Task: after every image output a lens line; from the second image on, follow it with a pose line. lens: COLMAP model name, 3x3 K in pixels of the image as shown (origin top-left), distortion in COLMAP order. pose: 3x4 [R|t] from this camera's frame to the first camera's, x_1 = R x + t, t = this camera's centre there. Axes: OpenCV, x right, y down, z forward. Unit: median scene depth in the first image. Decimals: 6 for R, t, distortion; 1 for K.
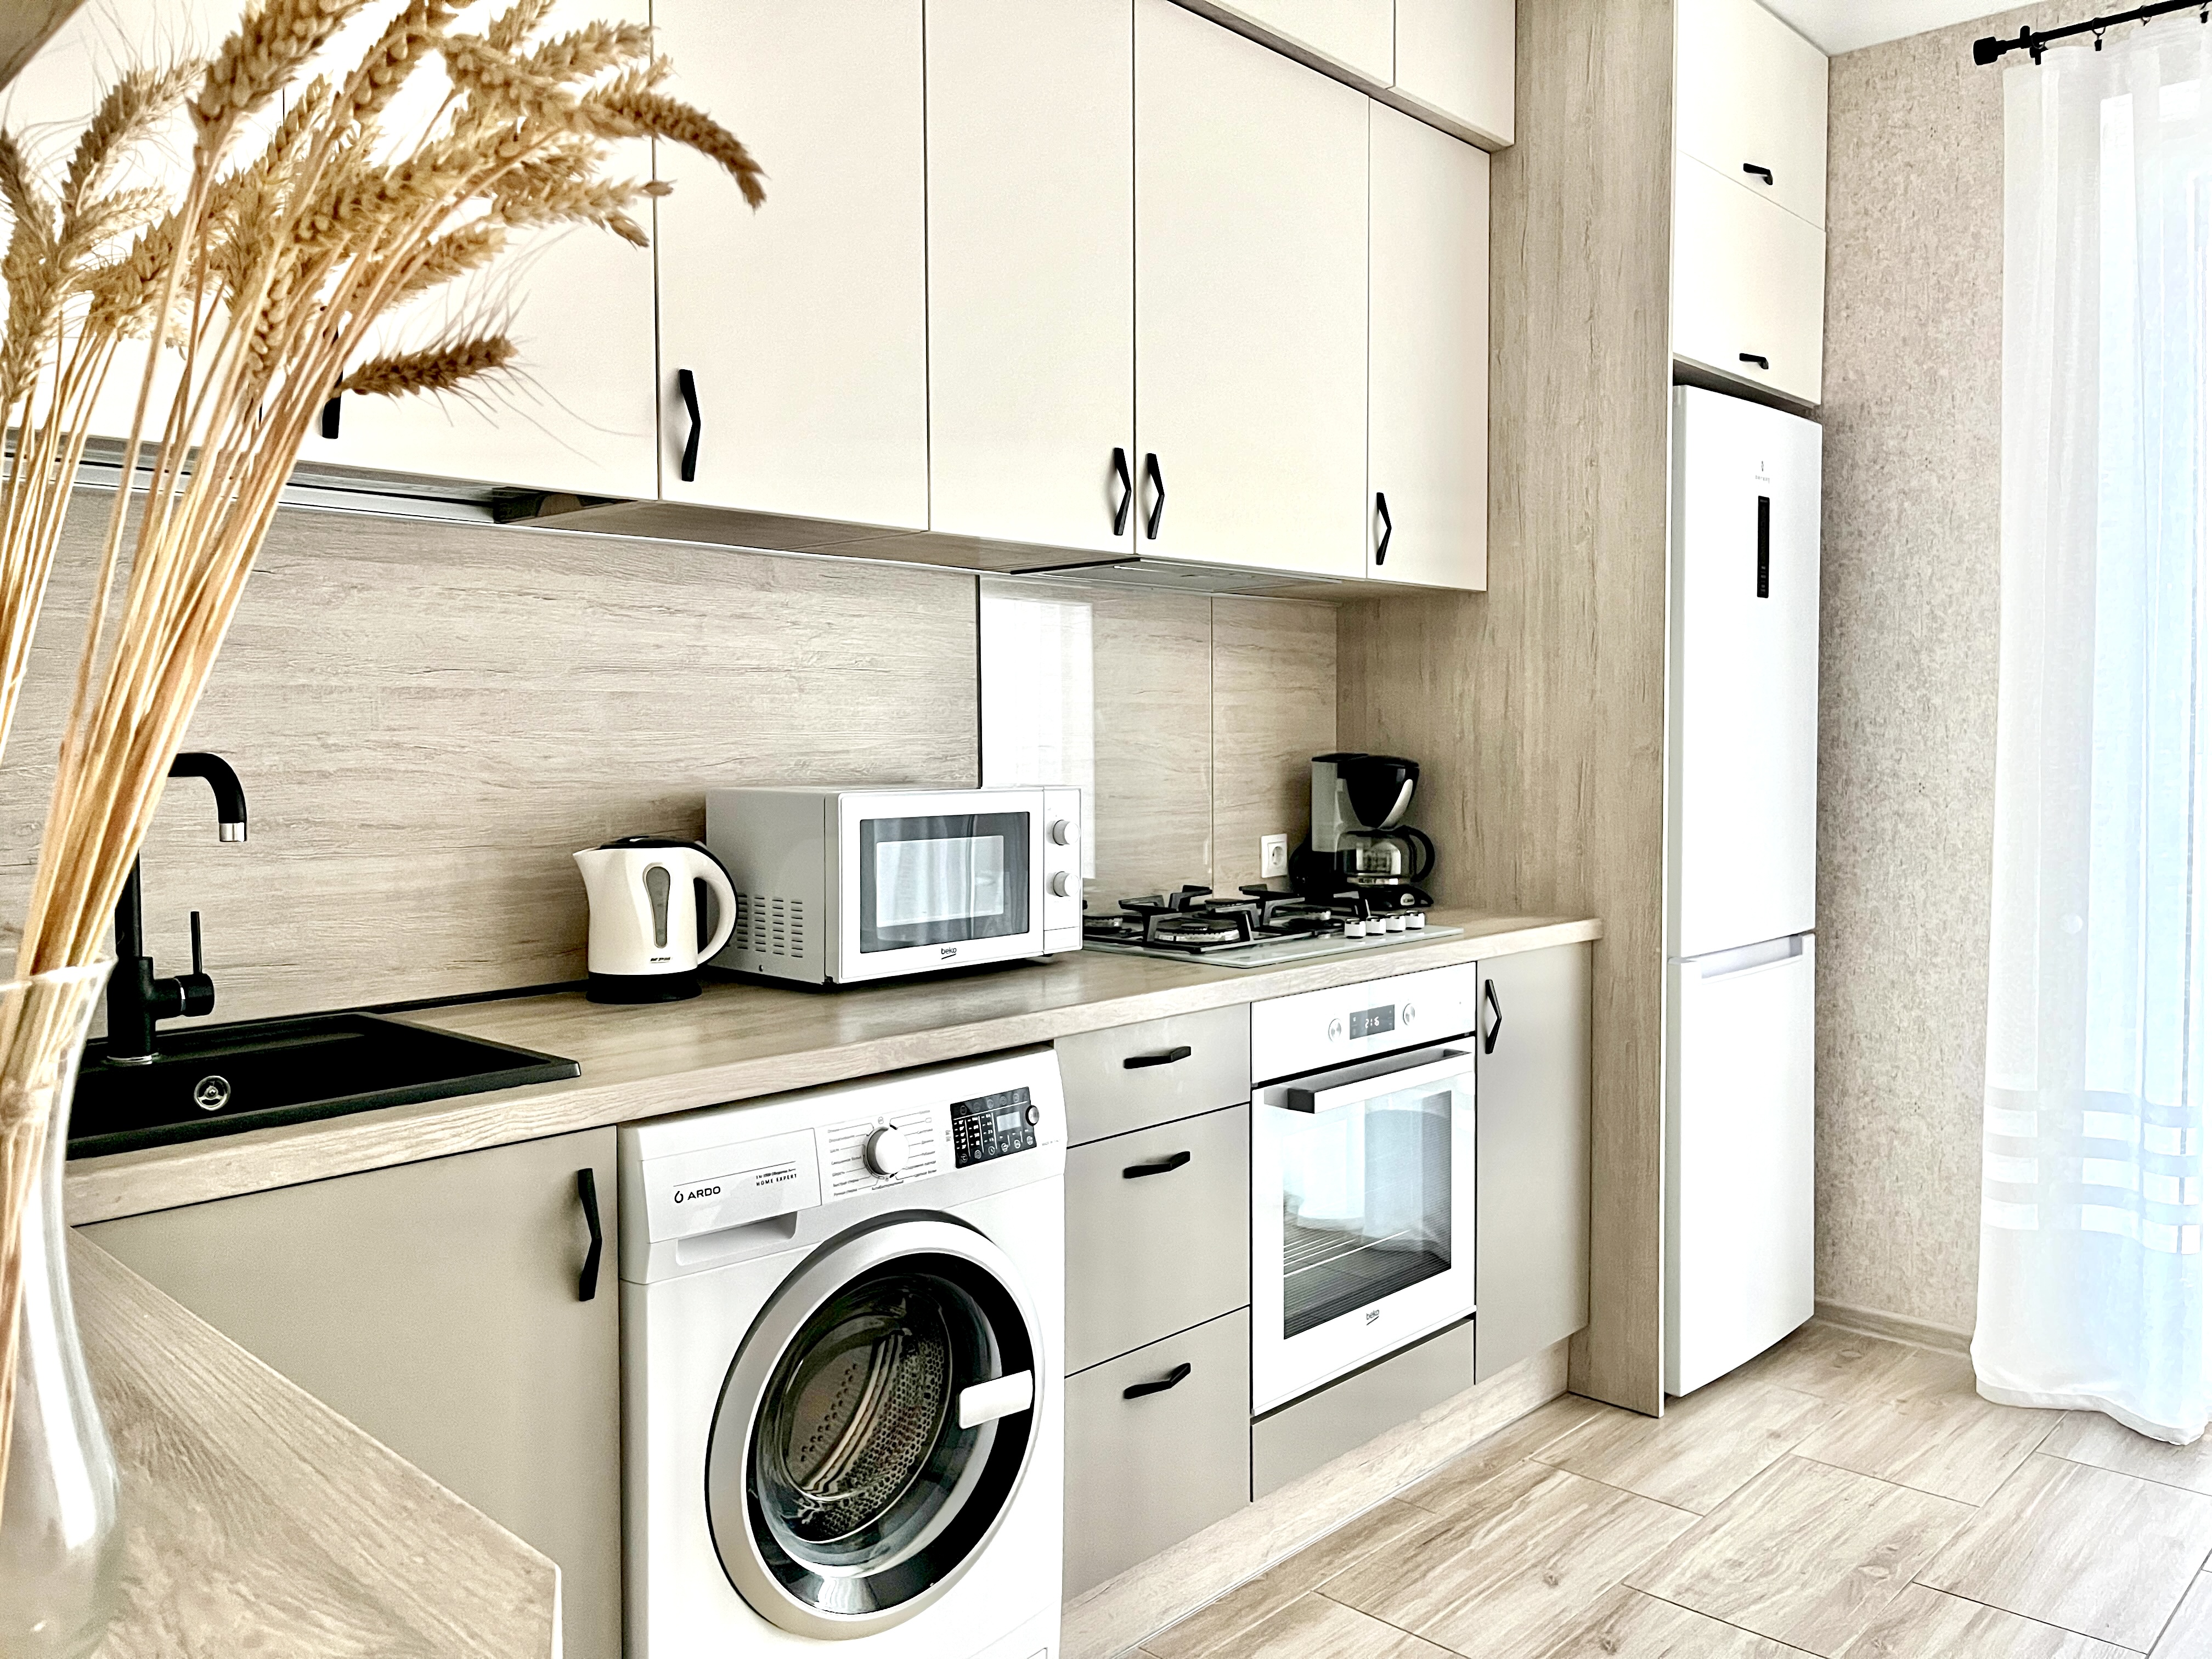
lens RADIAL K [[1677.4, 0, 1106.0], [0, 1677.4, 829.5], [0, 0, 1]] dist [0.003219, -0.001663]
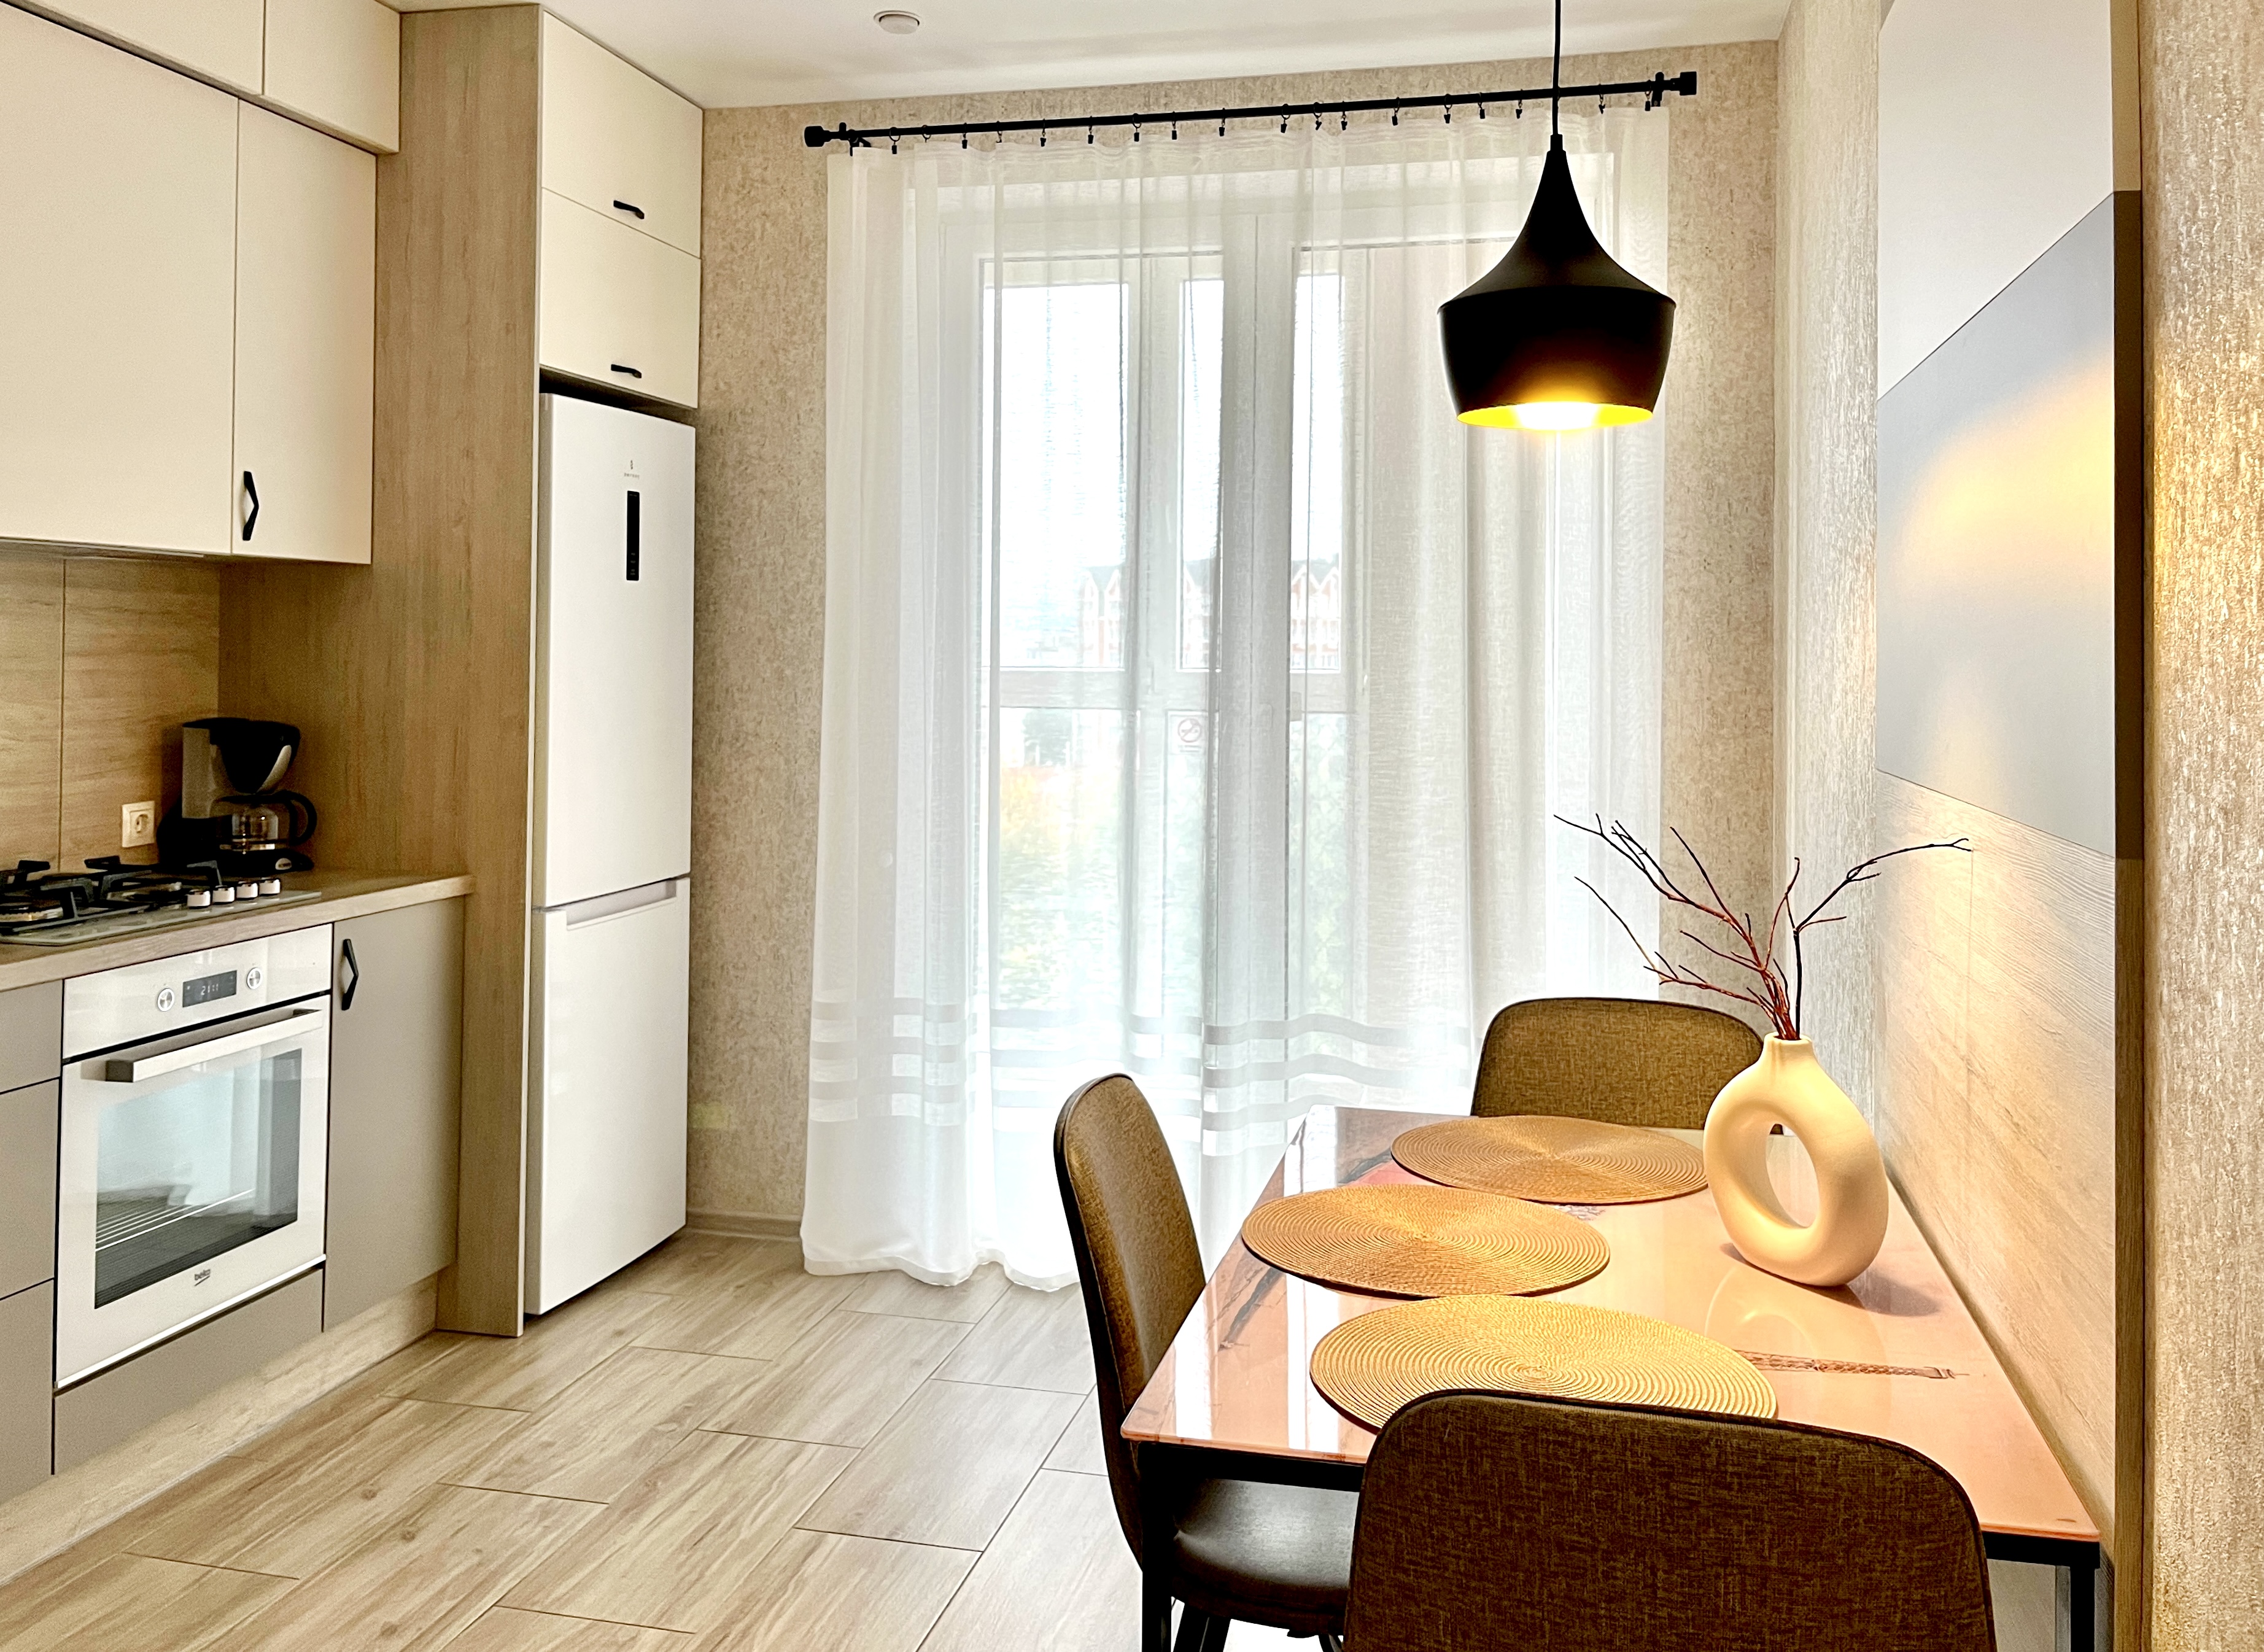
lens RADIAL K [[1871.4, 0, 1134.1], [0, 1871.4, 636.9], [0, 0, 1]] dist [0.047152, -0.044409]
pose [[0.864807, 0.018519, 0.501764, 0.053612], [0.012307, 0.998238, -0.058053, -0.024418], [-0.501954, 0.056380, 0.863055, -0.270580]]
